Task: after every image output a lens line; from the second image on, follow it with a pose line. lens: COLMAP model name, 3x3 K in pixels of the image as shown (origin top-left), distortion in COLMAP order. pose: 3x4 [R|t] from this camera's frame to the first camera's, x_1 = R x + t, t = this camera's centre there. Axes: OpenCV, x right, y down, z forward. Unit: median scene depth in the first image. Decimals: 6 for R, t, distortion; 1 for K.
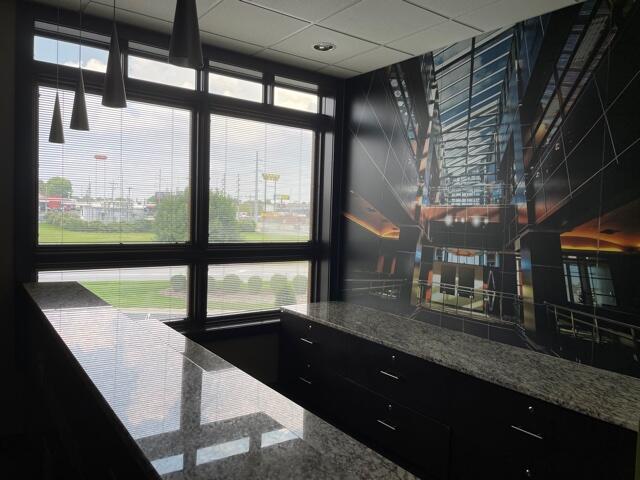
lens RADIAL K [[481.3, 0, 316.8], [0, 481.3, 241.4], [0, 0, 1]] dist [0.081096, -0.099670]
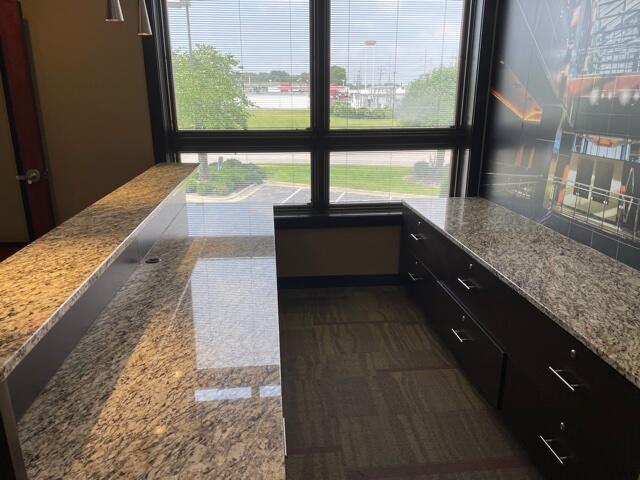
lens RADIAL K [[481.3, 0, 316.8], [0, 481.3, 241.4], [0, 0, 1]] dist [0.081096, -0.099670]
pose [[0.864690, 0.113238, -0.489376, 0.293754], [0.002403, 0.973314, 0.229464, -0.000578], [0.502301, -0.199591, 0.841343, 0.128020]]
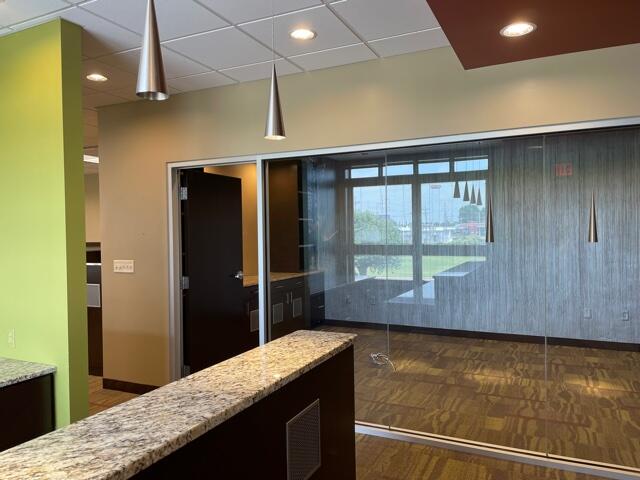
lens RADIAL K [[481.3, 0, 316.8], [0, 481.3, 241.4], [0, 0, 1]] dist [0.081096, -0.099670]
pose [[-0.474537, -0.045876, 0.879039, -0.557153], [0.045460, 0.996031, 0.076522, -0.046043], [-0.879061, 0.076274, -0.470568, 0.525815]]
